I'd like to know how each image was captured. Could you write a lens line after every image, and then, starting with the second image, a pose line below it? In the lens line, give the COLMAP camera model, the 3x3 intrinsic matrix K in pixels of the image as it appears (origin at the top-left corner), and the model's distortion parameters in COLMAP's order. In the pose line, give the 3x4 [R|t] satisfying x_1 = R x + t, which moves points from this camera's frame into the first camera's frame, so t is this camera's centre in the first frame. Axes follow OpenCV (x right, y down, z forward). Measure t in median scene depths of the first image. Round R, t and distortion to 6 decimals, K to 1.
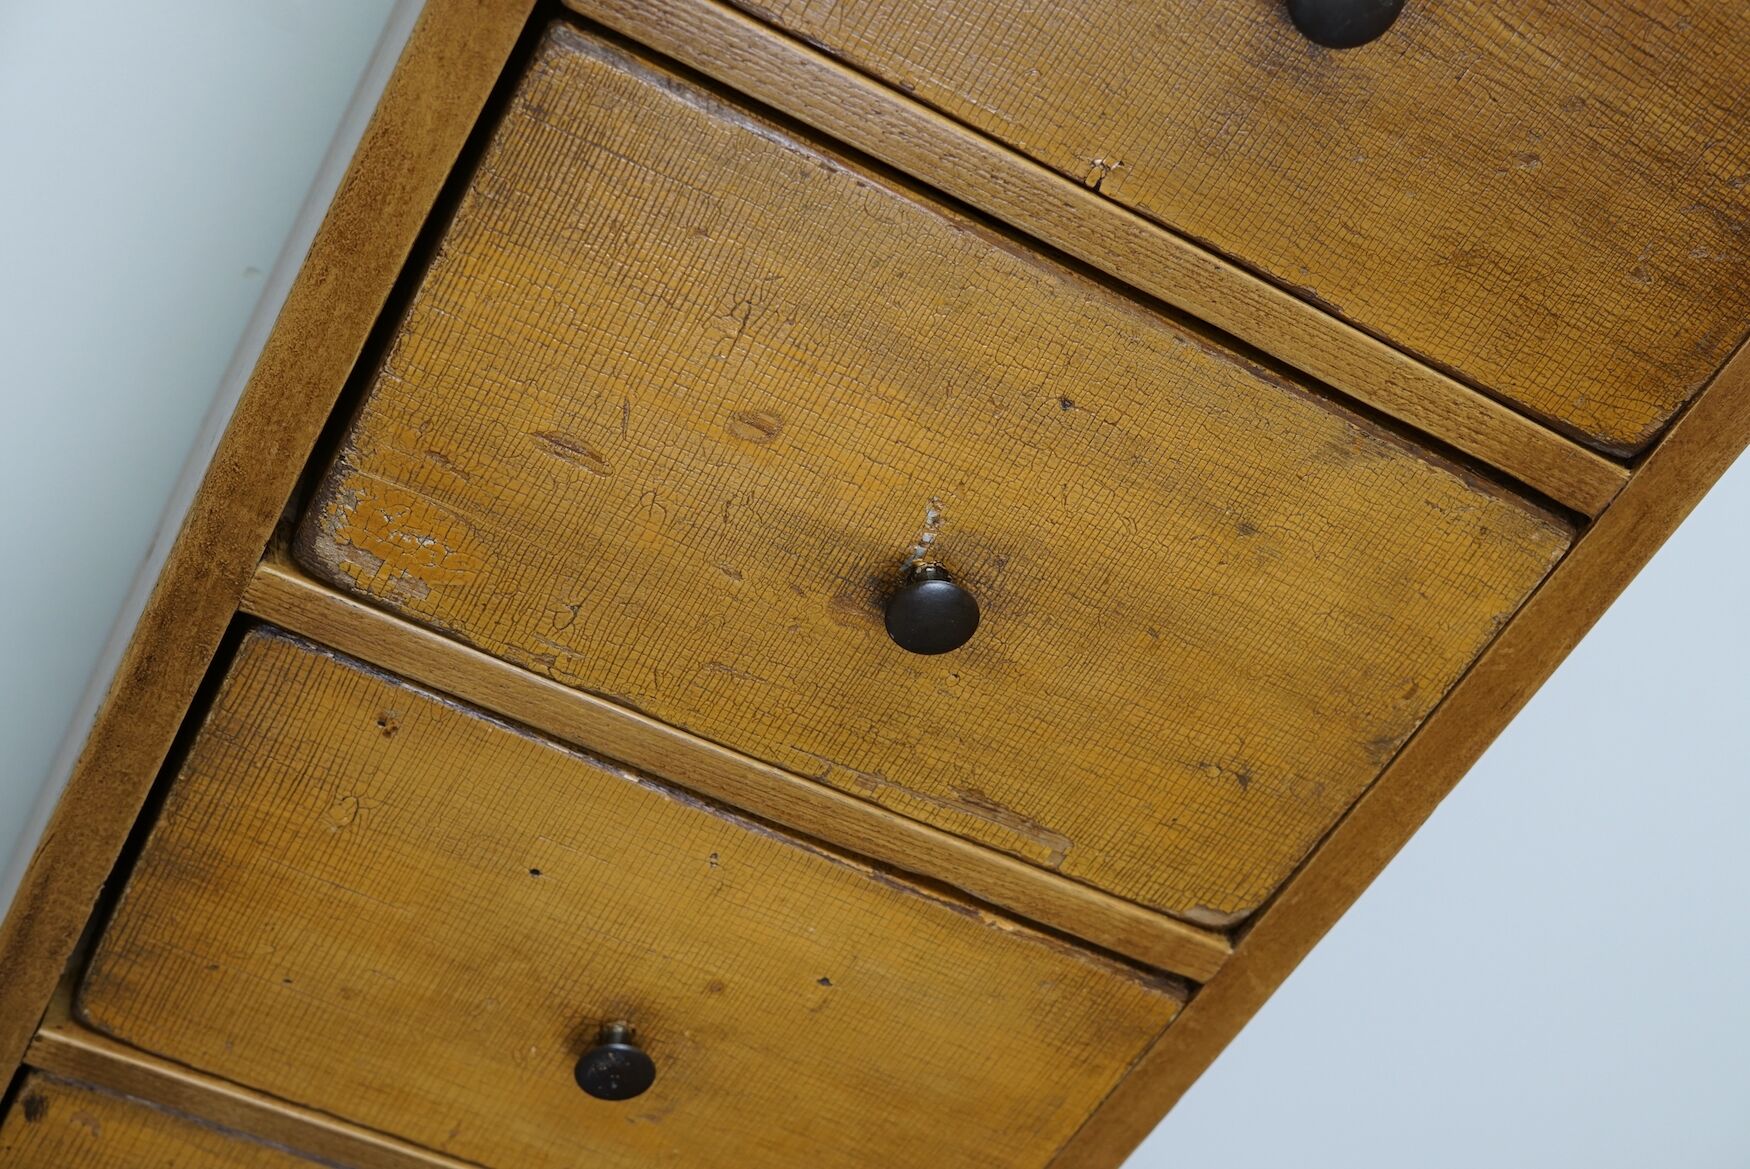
lens RADIAL K [[2268.8, 0, 871.2], [0, 2268.8, 592.0], [0, 0, 1]] dist [-0.152200, 0.322218]
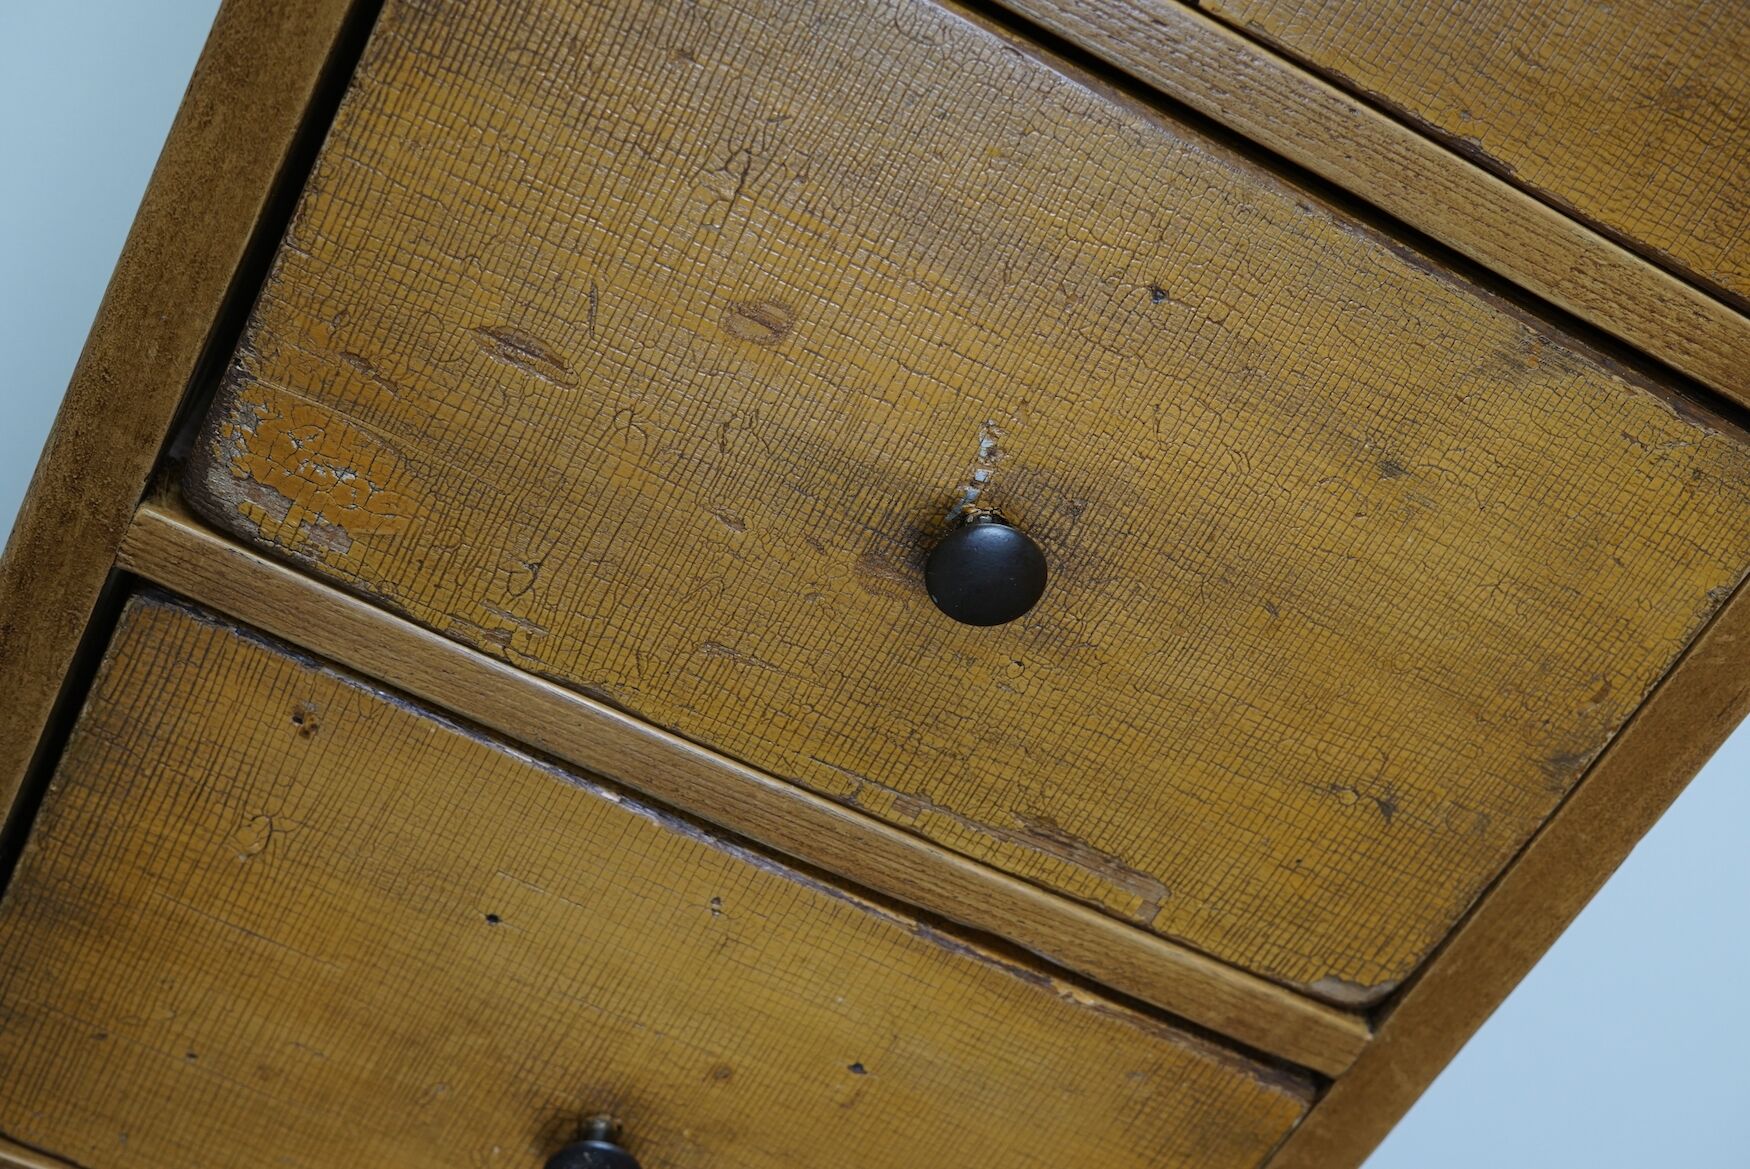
lens RADIAL K [[2268.8, 0, 871.2], [0, 2268.8, 592.0], [0, 0, 1]] dist [-0.152200, 0.322218]
pose [[0.998913, 0.005202, -0.046321, 0.023571], [-0.008917, 0.996726, -0.080356, 0.080077], [0.045751, 0.080682, 0.995689, 0.225863]]
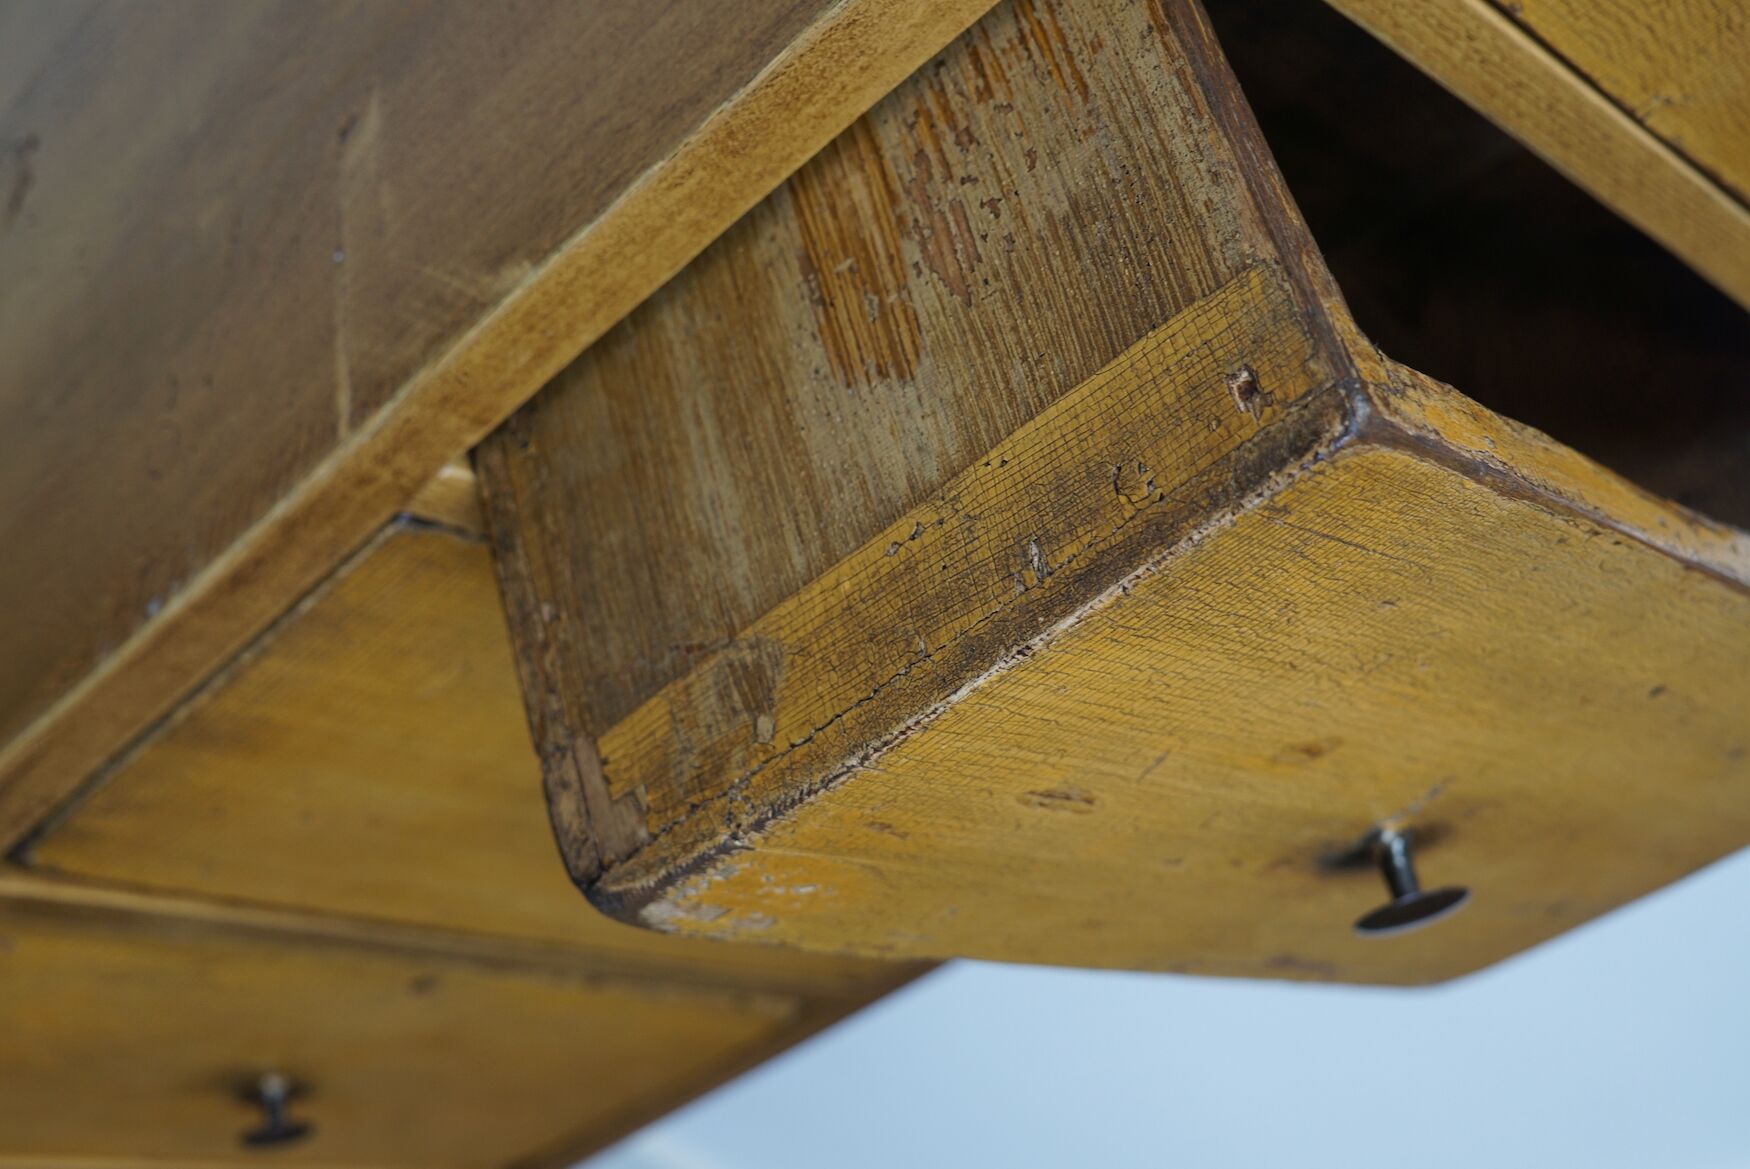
lens RADIAL K [[2268.8, 0, 871.2], [0, 2268.8, 592.0], [0, 0, 1]] dist [-0.152200, 0.322218]
pose [[0.940651, -0.018702, 0.338859, -0.392926], [-0.124319, 0.910087, 0.395331, -0.281879], [-0.315785, -0.413995, 0.853750, 0.321017]]
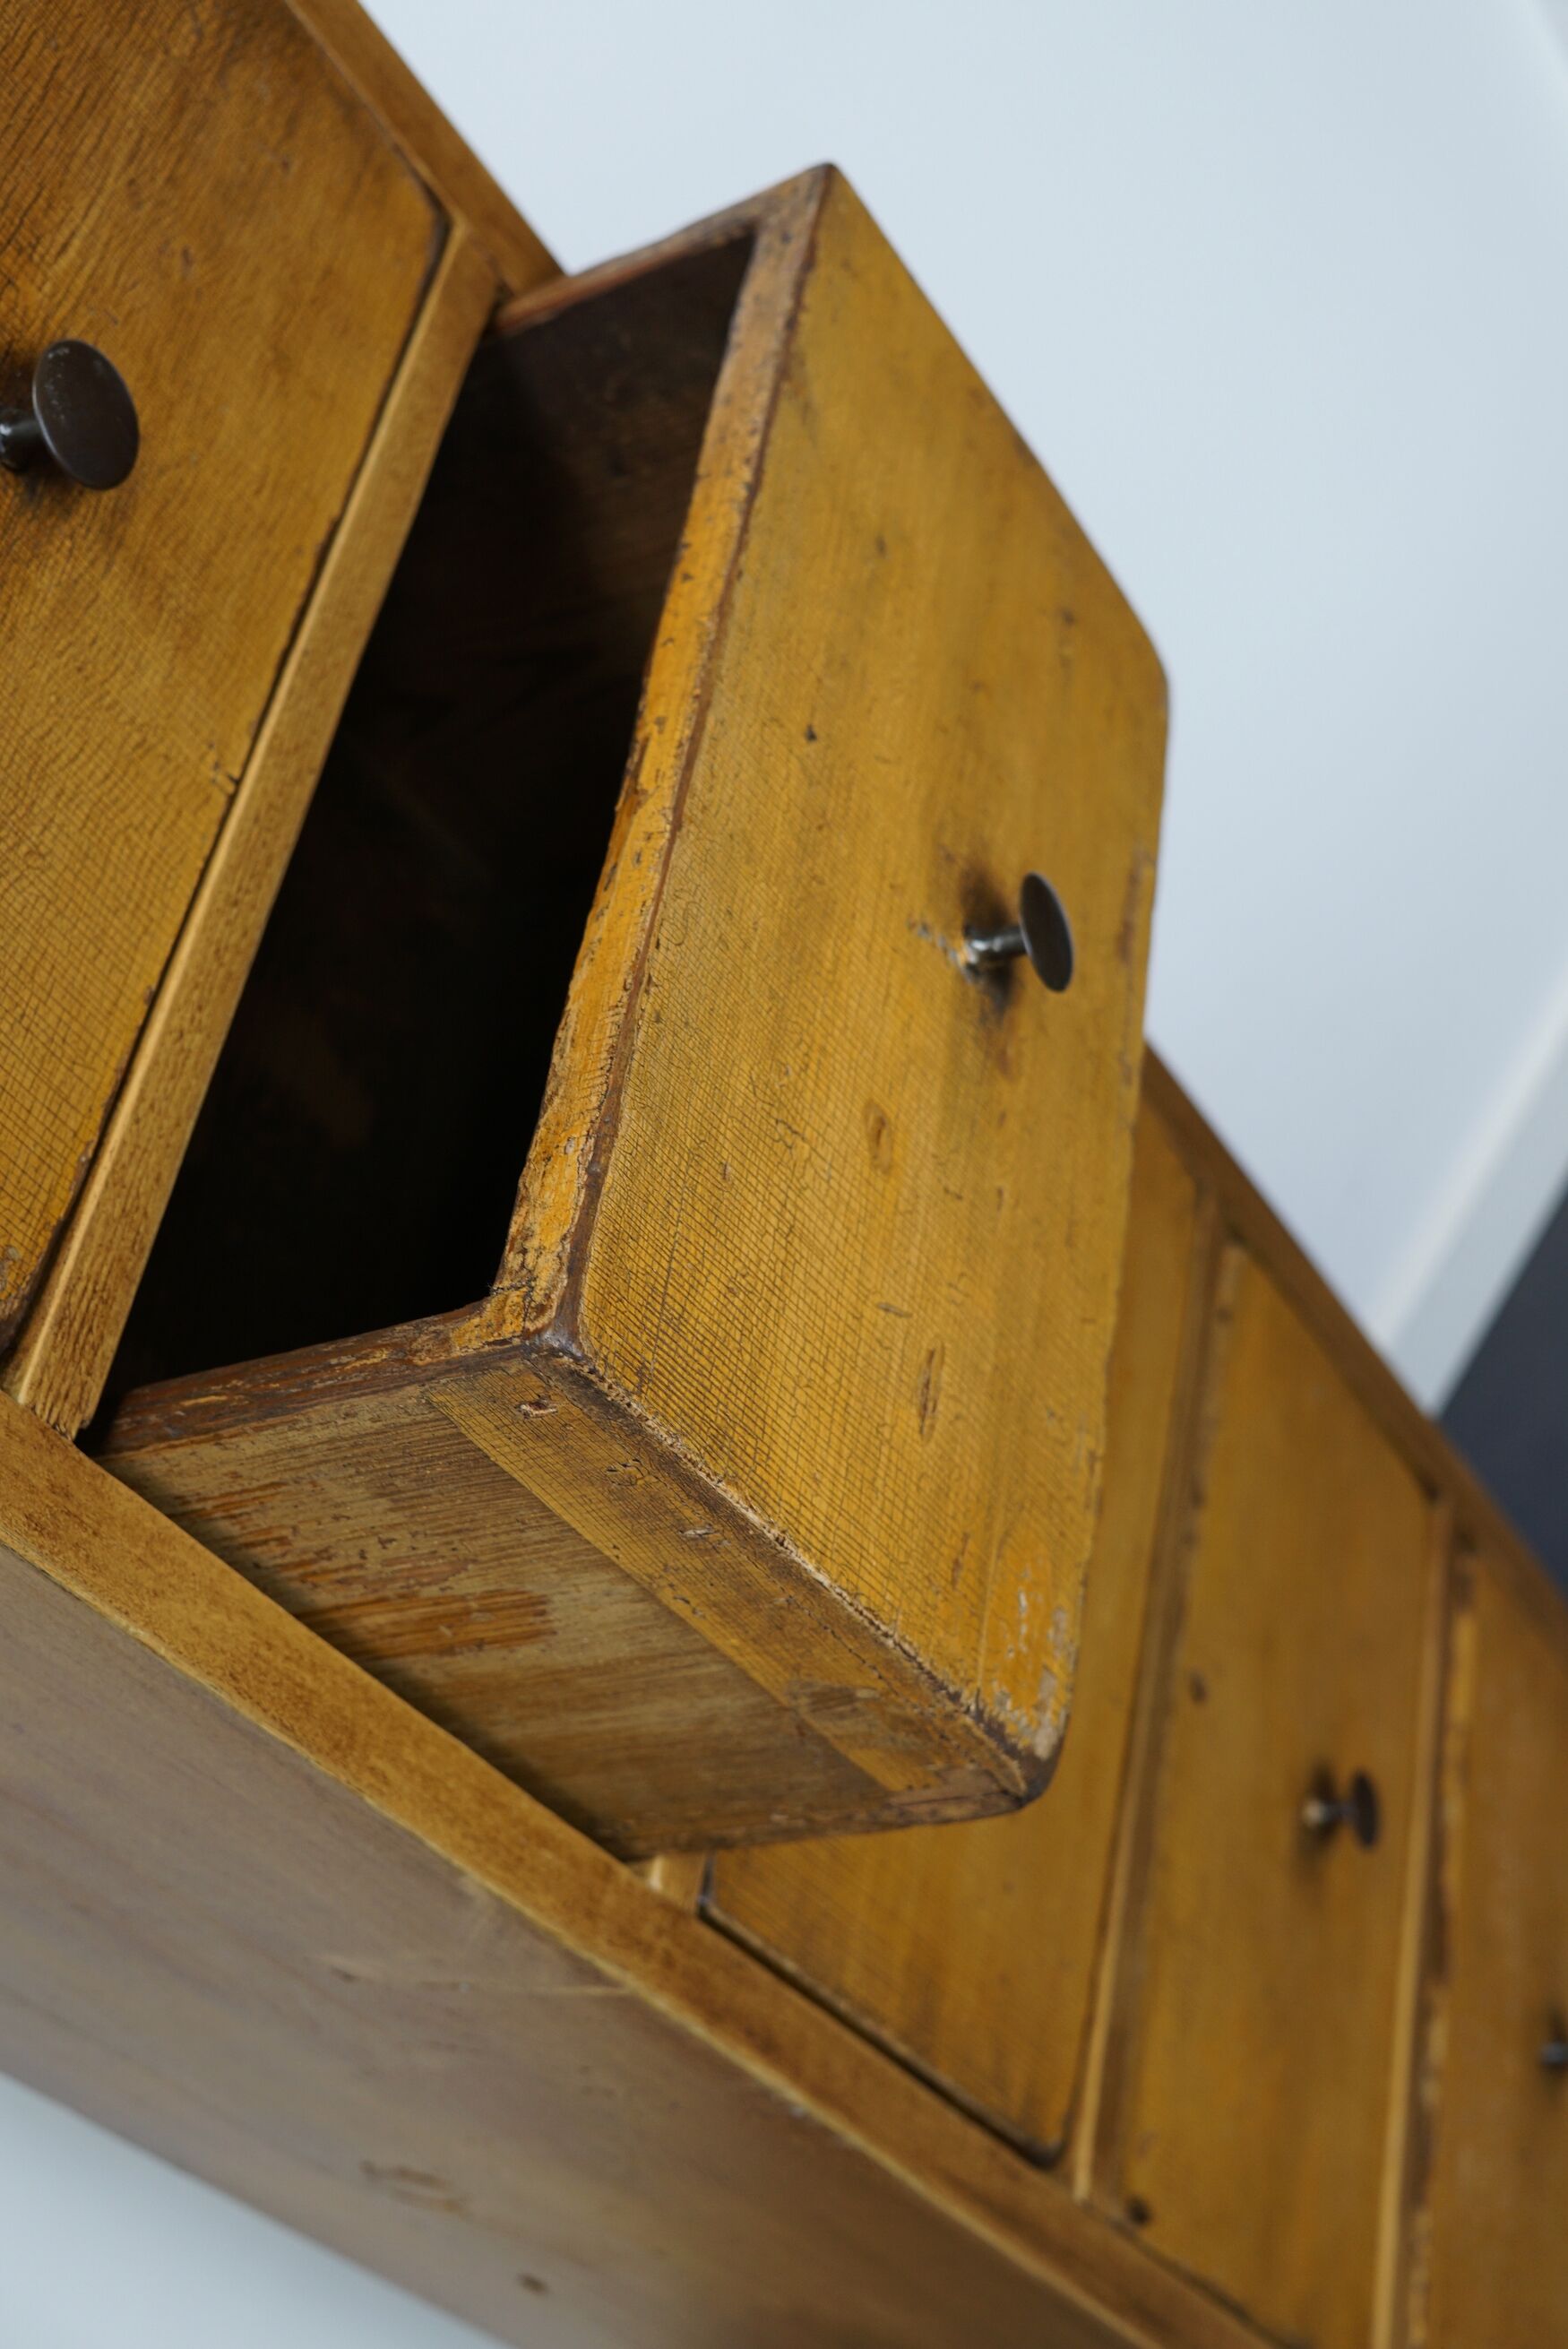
lens RADIAL K [[3045.0, 0, 800.4], [0, 3045.0, 1179.5], [0, 0, 1]] dist [-0.152200, 0.322218]
pose [[-0.058284, -0.986745, 0.151451, -0.193229], [0.917579, 0.006811, 0.397496, -0.386088], [-0.393258, 0.162135, 0.905019, -0.010220]]
